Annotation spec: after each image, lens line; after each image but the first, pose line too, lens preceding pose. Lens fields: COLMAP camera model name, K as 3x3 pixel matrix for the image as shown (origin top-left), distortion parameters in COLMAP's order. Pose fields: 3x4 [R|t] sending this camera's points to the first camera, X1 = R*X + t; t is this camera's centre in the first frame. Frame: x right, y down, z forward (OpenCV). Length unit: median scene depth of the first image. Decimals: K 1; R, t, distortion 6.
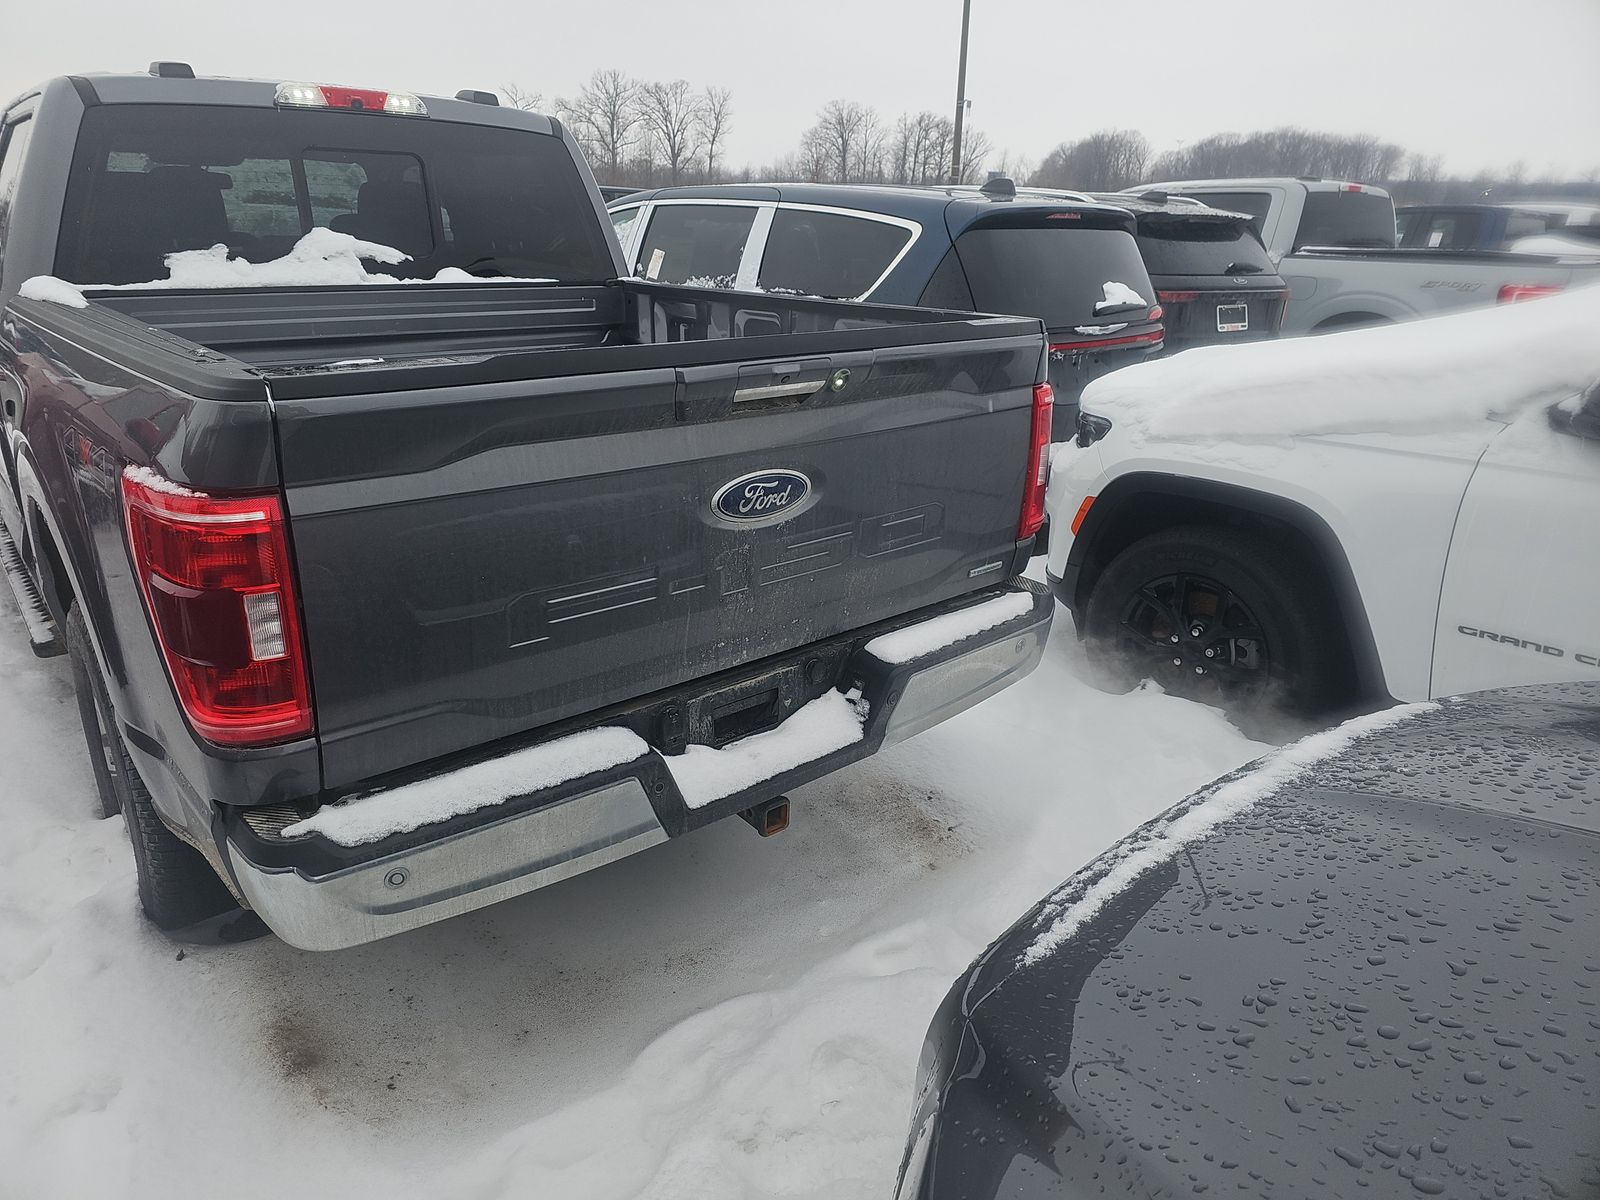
lens RADIAL K [[1087.2, 0, 803.6], [0, 1087.2, 589.0], [0, 0, 1]] dist [0.066197, -0.067901]
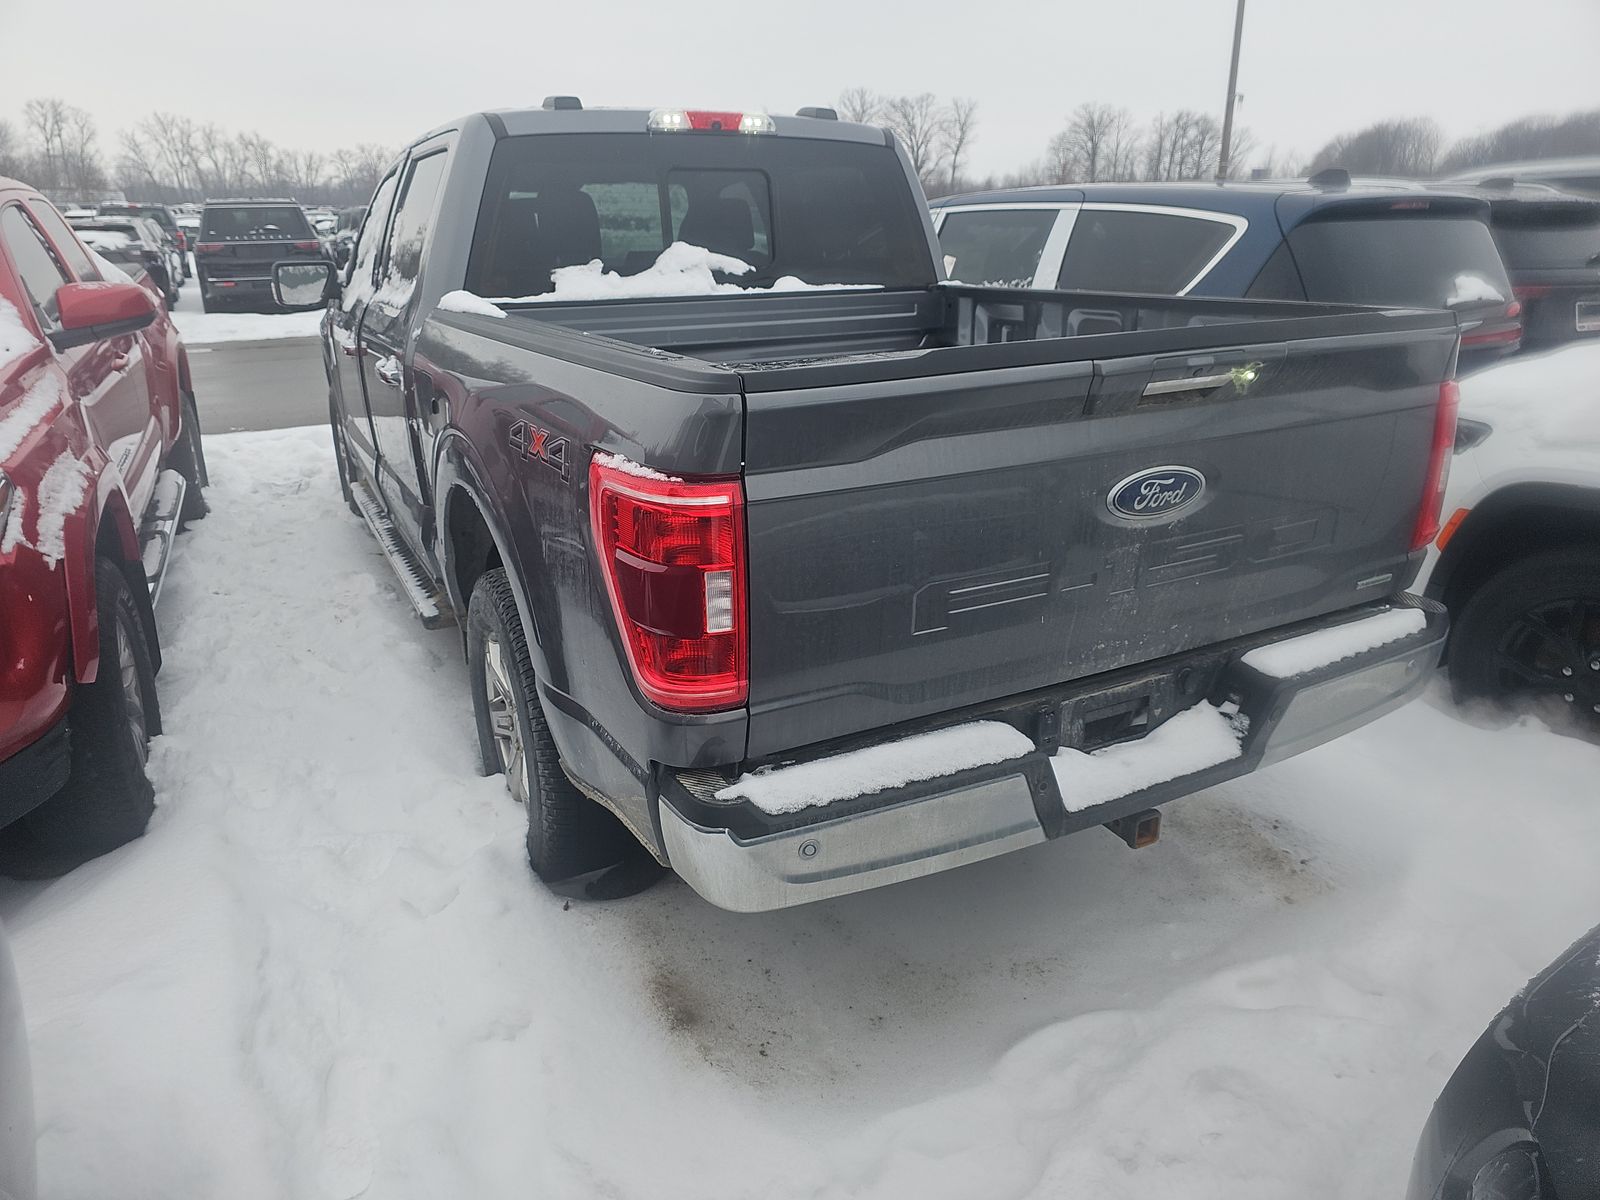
lens RADIAL K [[1094.2, 0, 780.2], [0, 1094.2, 575.8], [0, 0, 1]] dist [0.062763, -0.060587]
pose [[0.974775, 0.036615, -0.220167, -0.112816], [-0.041627, 0.998968, -0.018164, 0.014818], [0.219275, 0.026871, 0.975293, -0.020261]]
